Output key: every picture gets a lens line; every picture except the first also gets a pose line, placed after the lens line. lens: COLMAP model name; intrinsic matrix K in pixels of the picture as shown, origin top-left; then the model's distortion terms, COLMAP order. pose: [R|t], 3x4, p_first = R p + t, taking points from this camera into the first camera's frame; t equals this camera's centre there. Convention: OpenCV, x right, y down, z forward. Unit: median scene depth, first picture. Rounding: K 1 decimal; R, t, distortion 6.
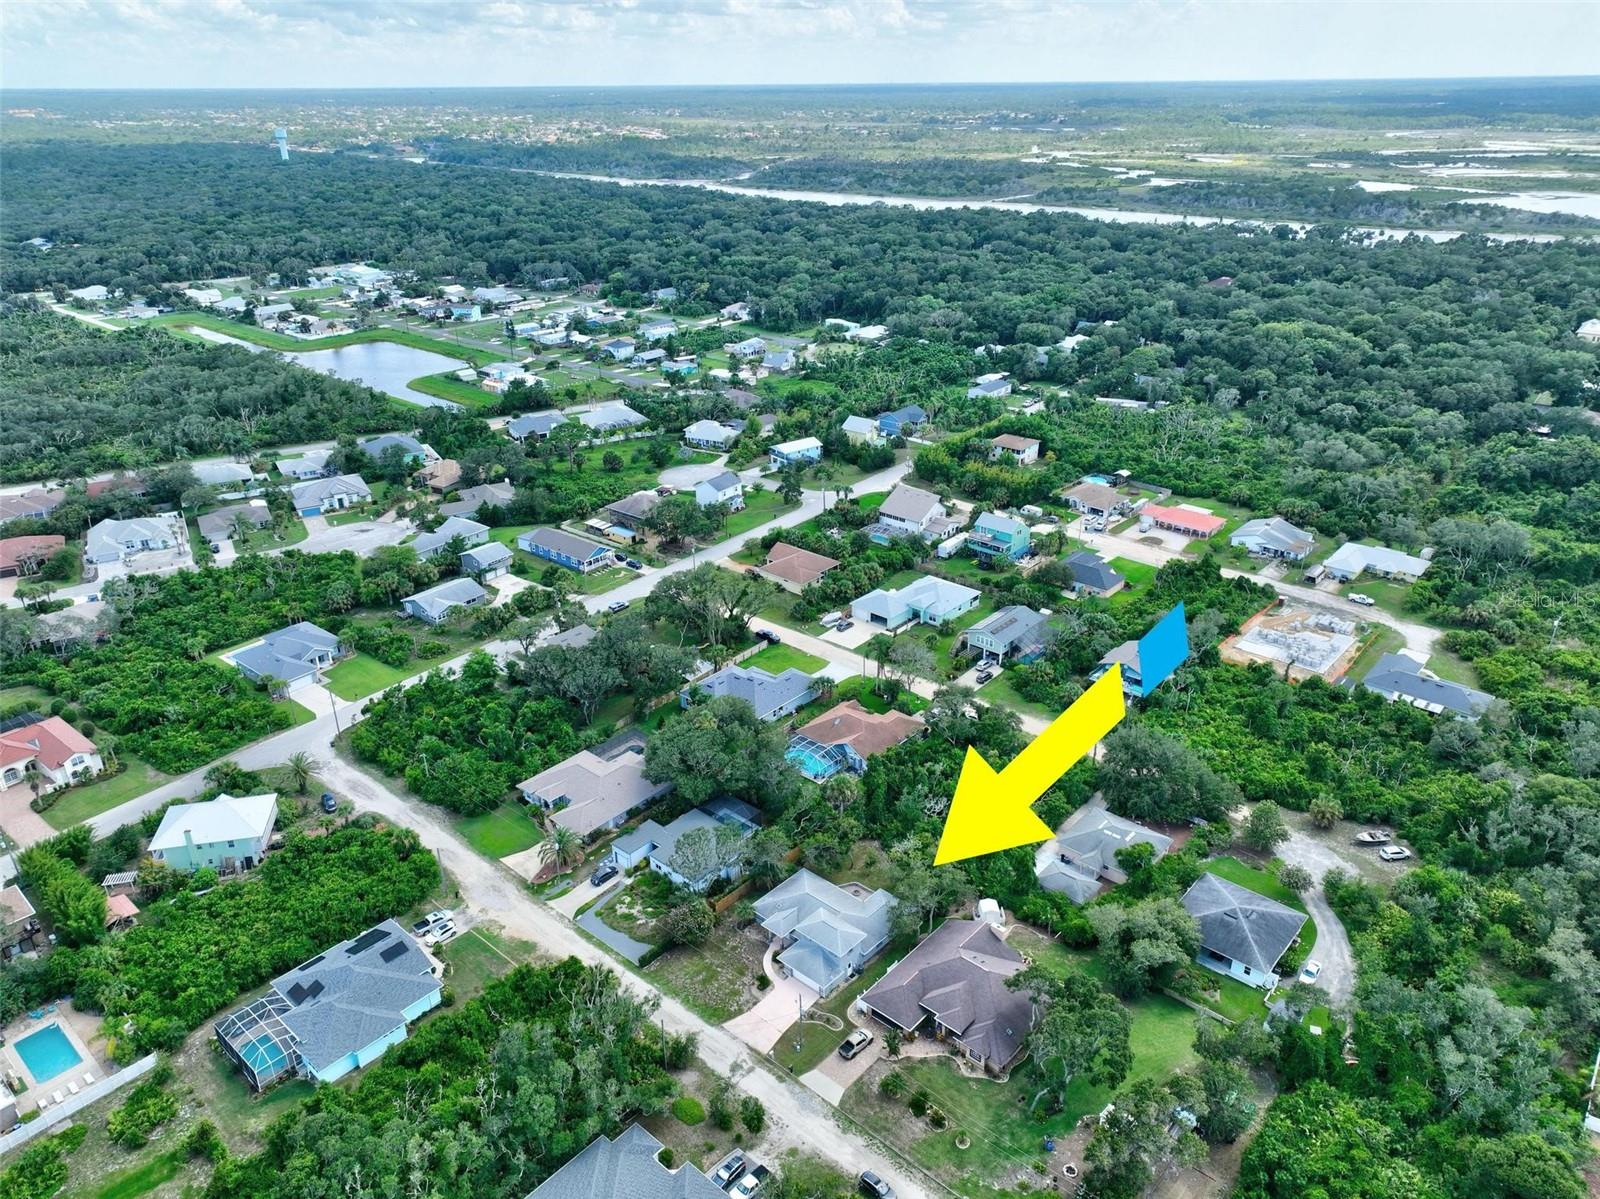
lens RADIAL K [[1123.5, 0, 800.0], [0, 1123.5, 599.5], [0, 0, 1]] dist [0.002373, 0.006862]
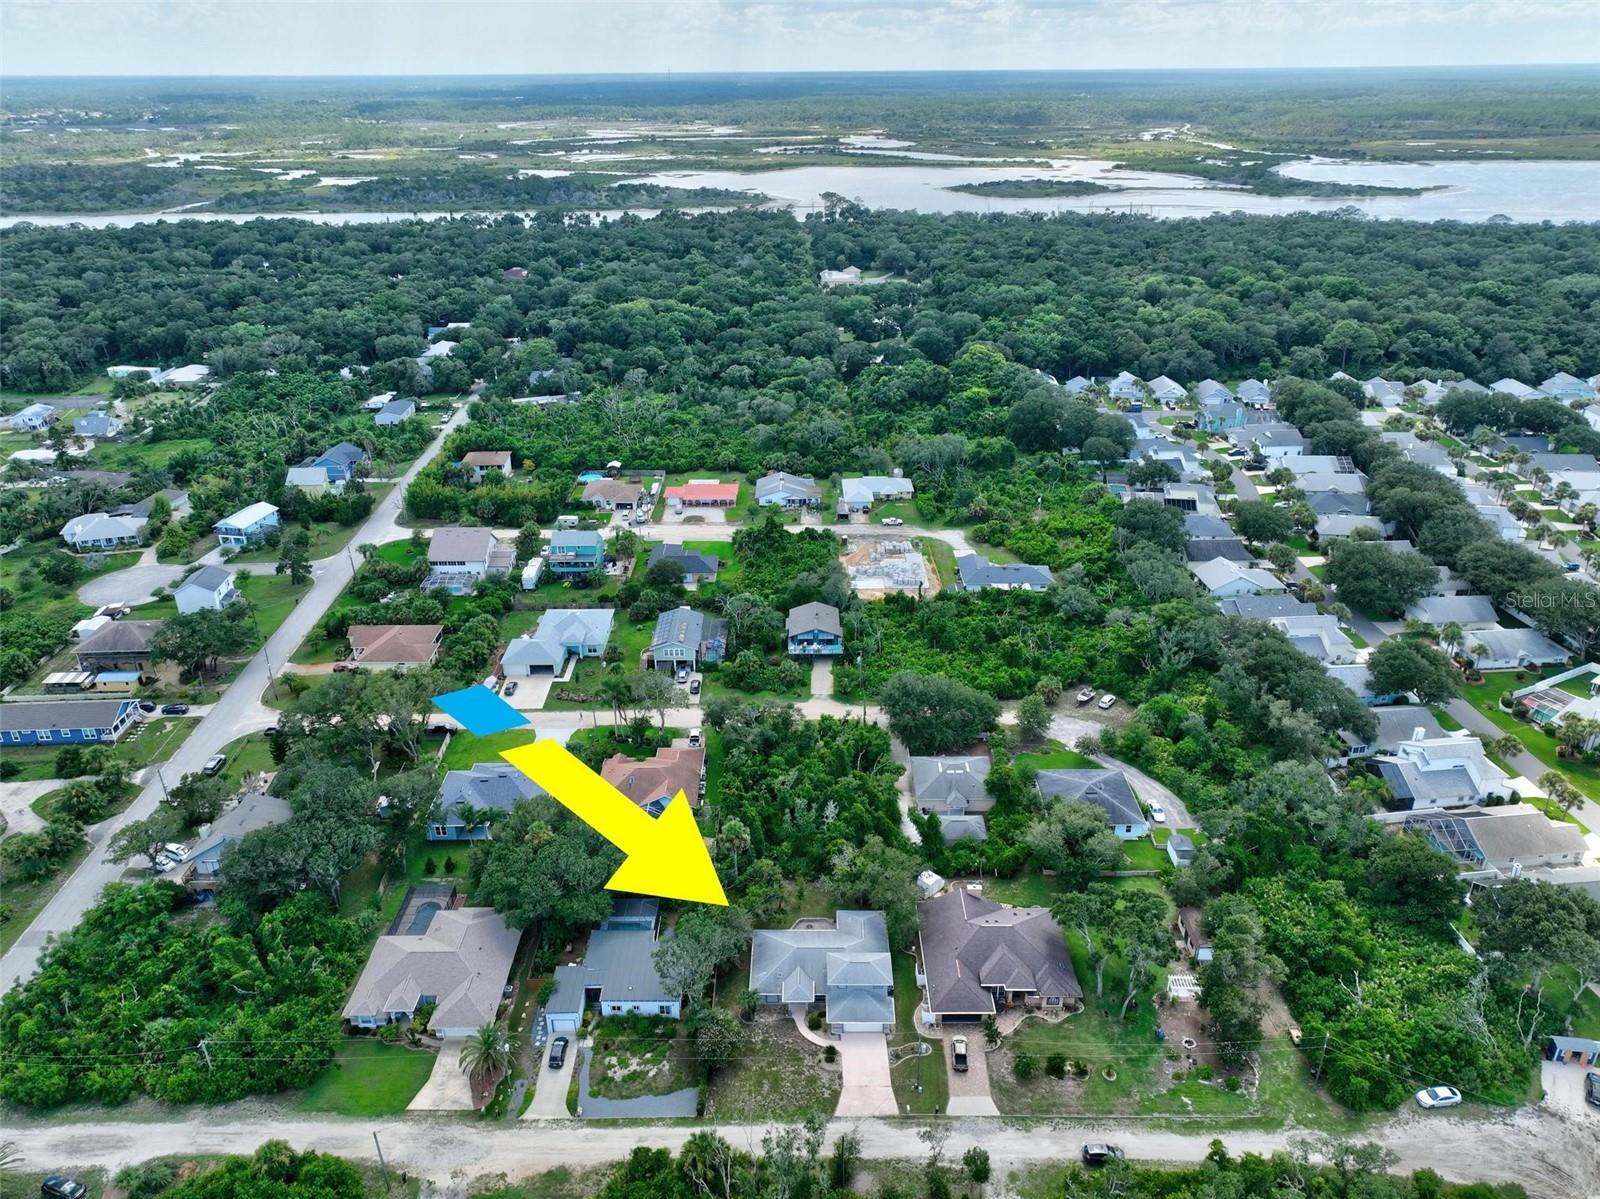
lens RADIAL K [[1123.5, 0, 800.0], [0, 1123.5, 599.5], [0, 0, 1]] dist [0.002373, 0.006862]
pose [[0.748900, -0.281015, 0.600150, -0.254605], [0.279034, 0.955159, 0.099050, -0.056941], [-0.601073, 0.093284, 0.793731, 0.128082]]
